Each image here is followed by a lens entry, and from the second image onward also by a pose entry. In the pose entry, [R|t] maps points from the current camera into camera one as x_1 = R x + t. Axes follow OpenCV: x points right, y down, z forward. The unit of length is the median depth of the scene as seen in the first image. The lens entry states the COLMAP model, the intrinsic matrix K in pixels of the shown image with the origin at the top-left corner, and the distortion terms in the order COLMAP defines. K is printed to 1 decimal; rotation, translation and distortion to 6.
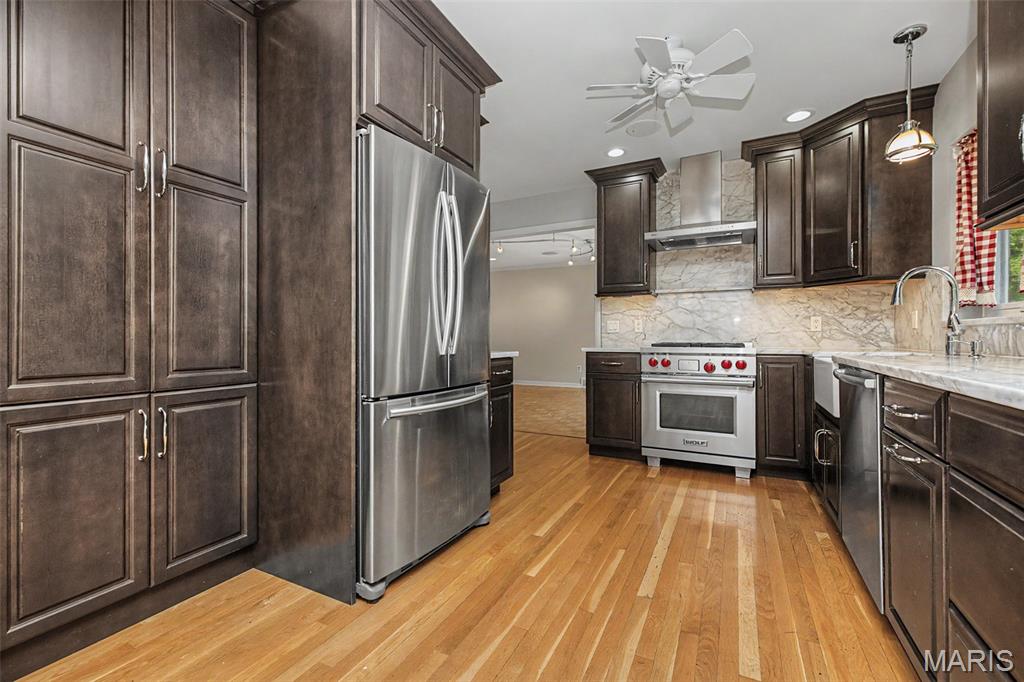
lens RADIAL K [[433.0, 0, 513.4], [0, 433.0, 333.6], [0, 0, 1]] dist [0.002474, -0.000006]
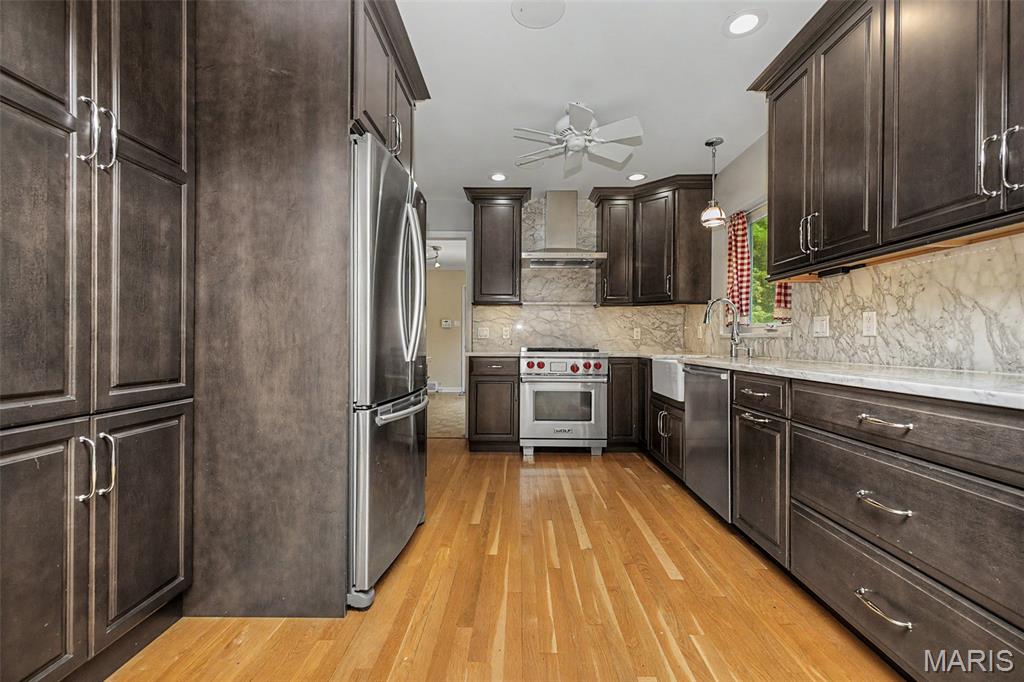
lens RADIAL K [[438.1, 0, 512.6], [0, 438.1, 336.5], [0, 0, 1]] dist [0.002460, 0.000099]
pose [[0.895987, 0.011137, 0.443940, -0.405986], [-0.011315, 0.999933, -0.002247, -0.011459], [-0.443935, -0.003010, 0.896054, -0.049829]]
